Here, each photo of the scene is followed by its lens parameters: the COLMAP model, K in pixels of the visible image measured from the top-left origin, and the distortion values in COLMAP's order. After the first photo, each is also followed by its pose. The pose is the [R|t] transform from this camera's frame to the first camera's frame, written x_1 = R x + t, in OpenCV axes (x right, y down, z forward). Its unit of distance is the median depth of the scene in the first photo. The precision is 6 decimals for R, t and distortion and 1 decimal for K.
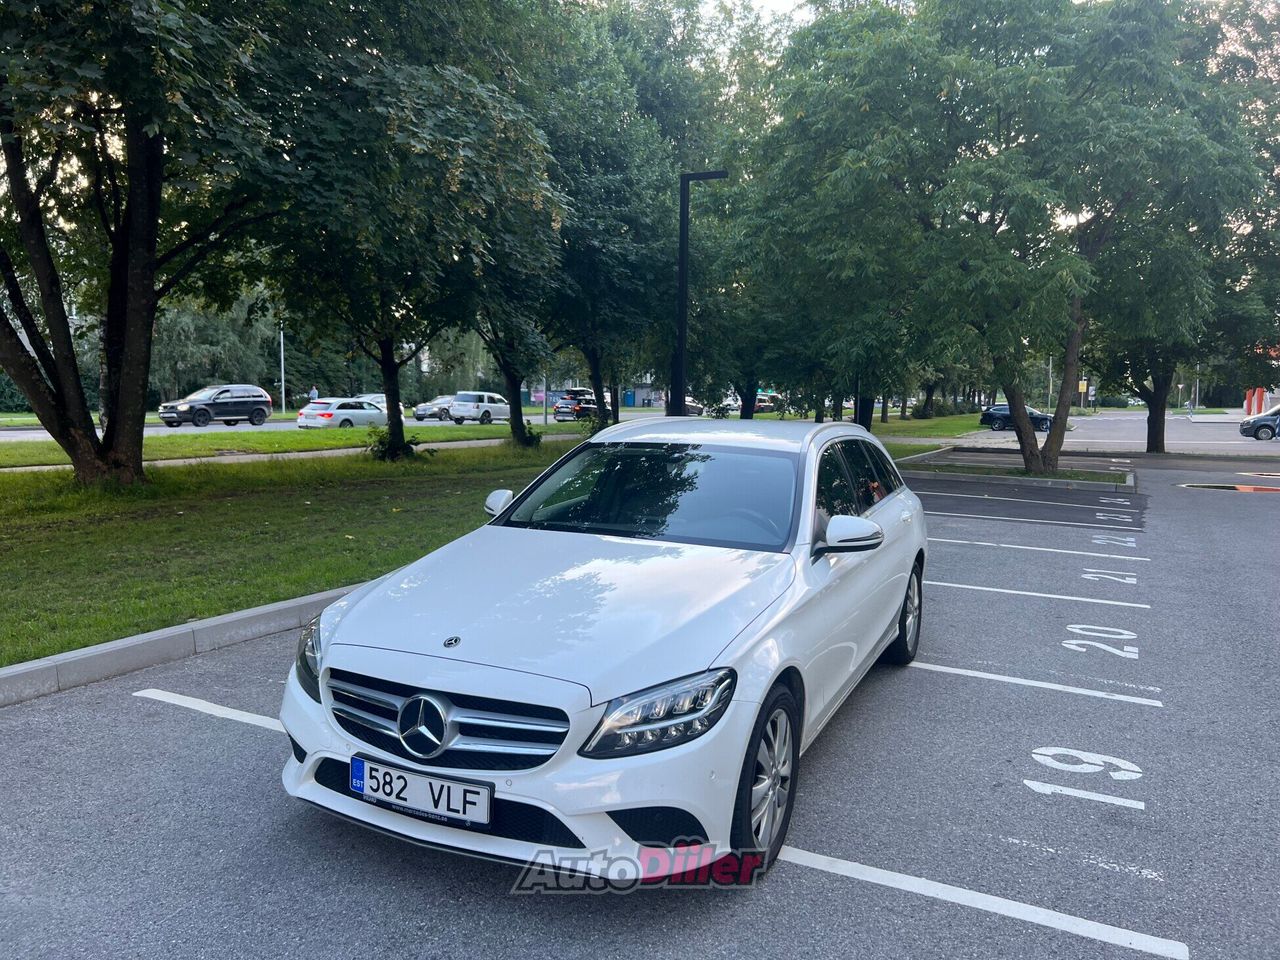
lens RADIAL K [[962.9, 0, 641.2], [0, 962.9, 482.3], [0, 0, 1]] dist [0.046979, -0.042937]
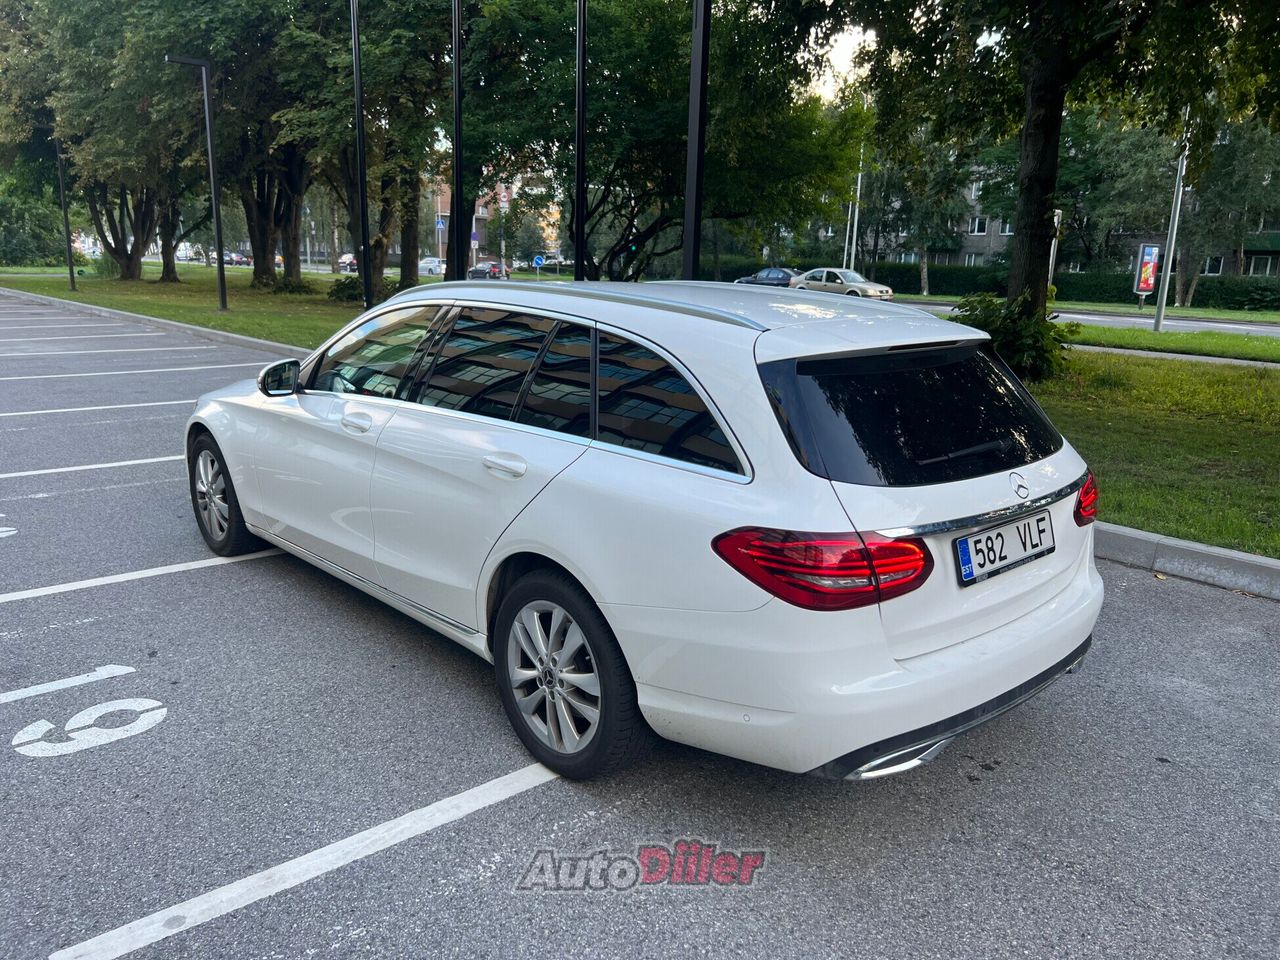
lens RADIAL K [[962.9, 0, 637.4], [0, 962.9, 485.9], [0, 0, 1]] dist [0.046979, -0.042937]
pose [[-0.384658, 0.184821, -0.904367, 1.297816], [-0.121348, 0.961121, 0.248033, -0.168467], [0.915048, 0.205151, -0.347275, 2.223062]]
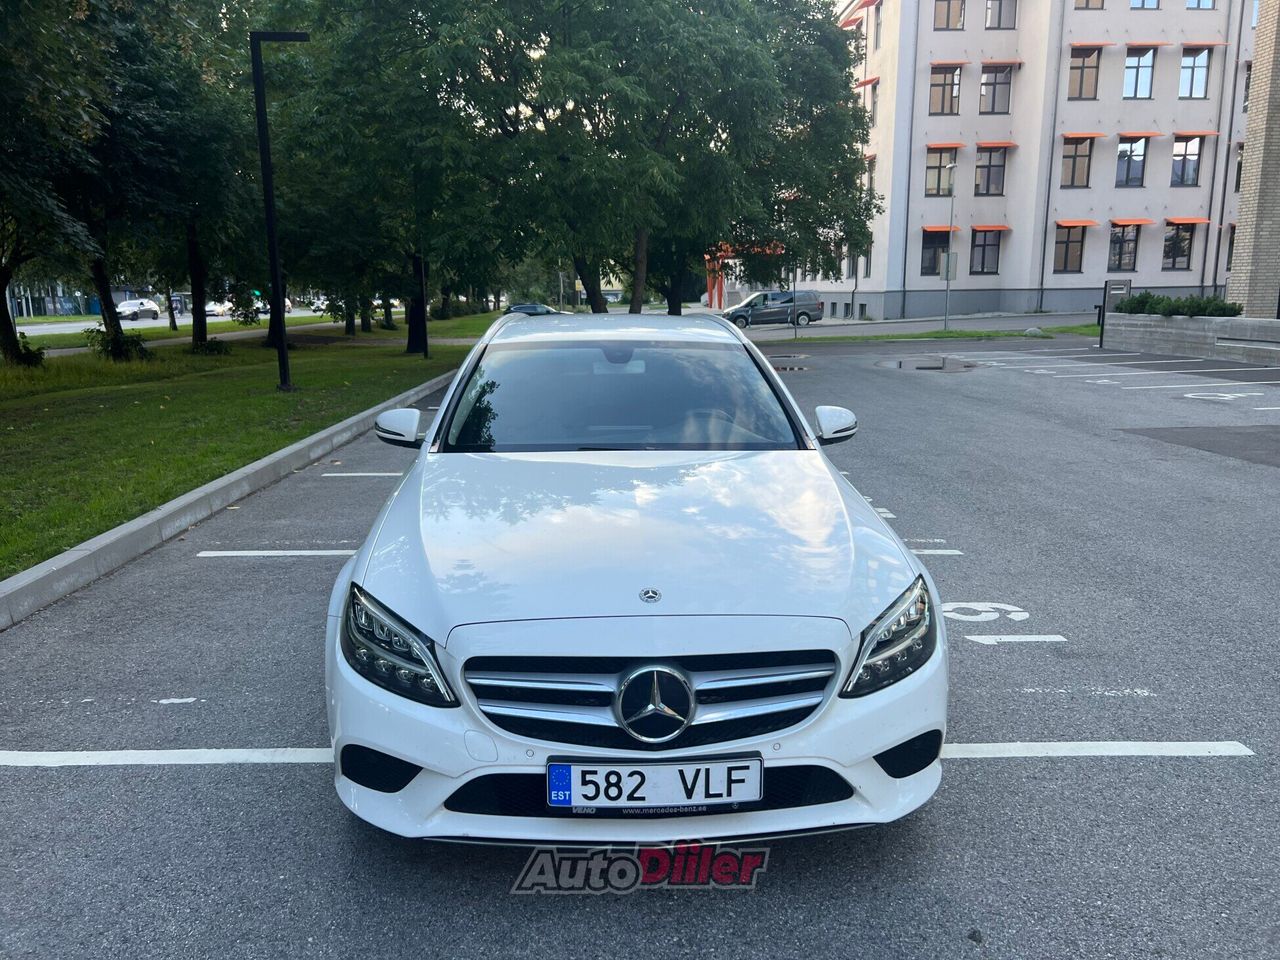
lens RADIAL K [[962.9, 0, 636.9], [0, 962.9, 490.4], [0, 0, 1]] dist [0.046979, -0.042937]
pose [[0.876604, -0.114707, 0.467342, -0.550527], [0.063743, 0.990295, 0.123500, -0.017930], [-0.476973, -0.078471, 0.875408, 0.311404]]
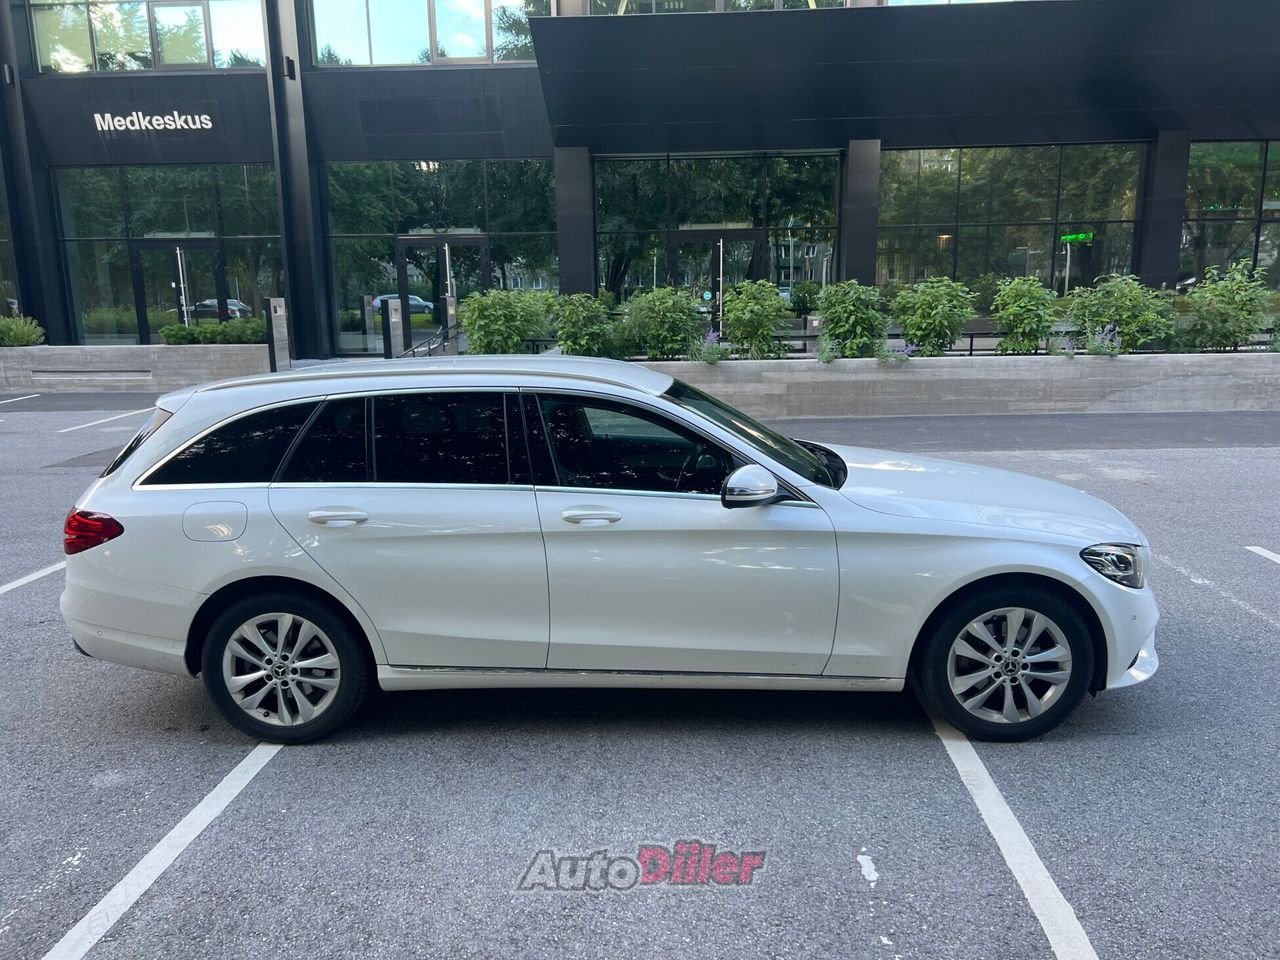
lens RADIAL K [[962.9, 0, 639.4], [0, 962.9, 484.7], [0, 0, 1]] dist [0.046979, -0.042937]
pose [[-0.396188, -0.185107, 0.899317, -1.205452], [0.098745, 0.965196, 0.242168, -0.257277], [-0.912844, 0.184747, -0.364121, 2.082429]]
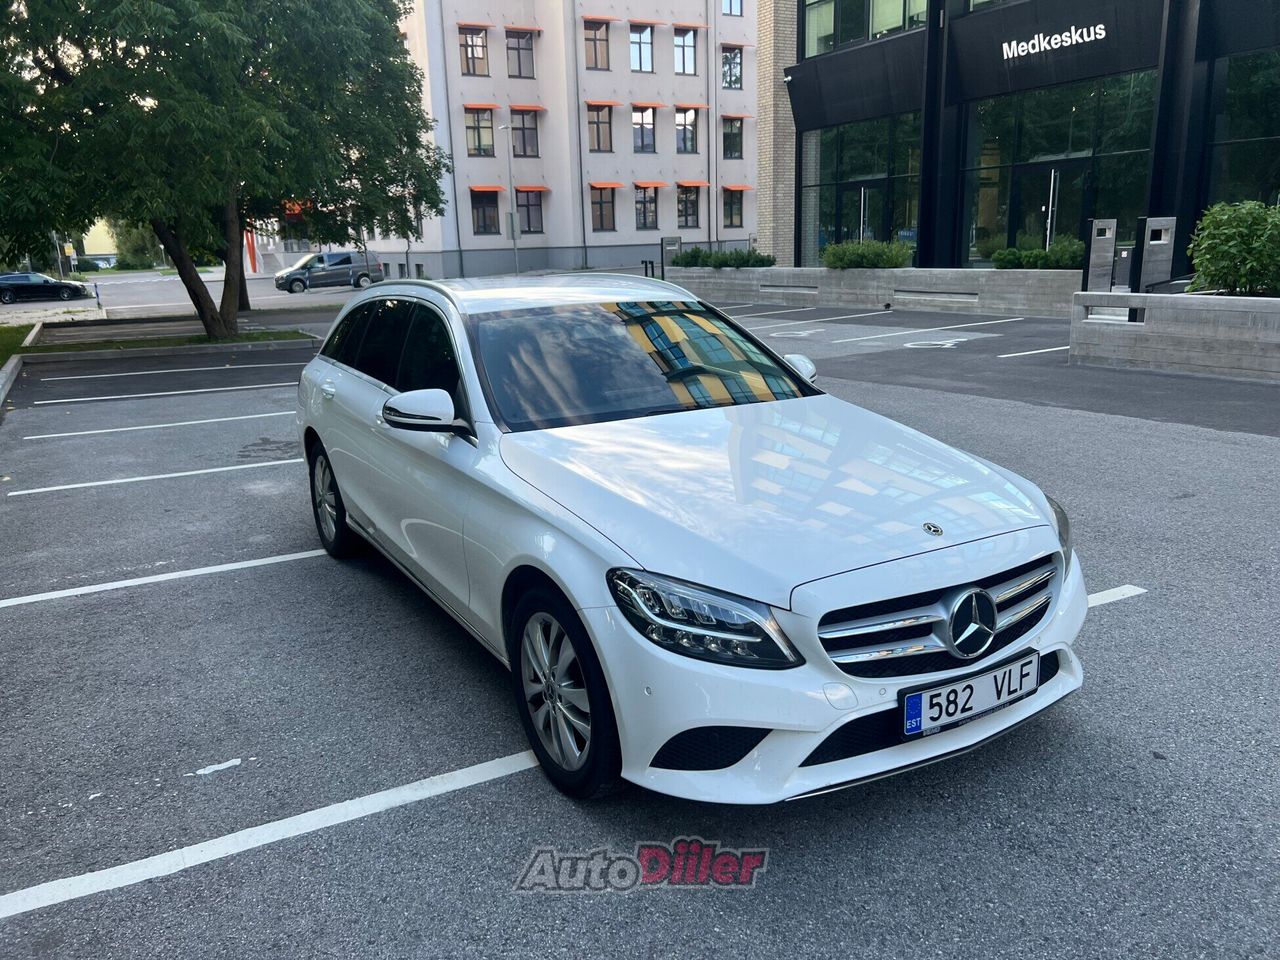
lens RADIAL K [[962.9, 0, 635.3], [0, 962.9, 486.8], [0, 0, 1]] dist [0.046979, -0.042937]
pose [[0.558245, -0.230599, 0.796986, -0.999849], [0.115540, 0.972846, 0.200552, -0.074171], [-0.821592, -0.019873, 0.569729, 0.706769]]
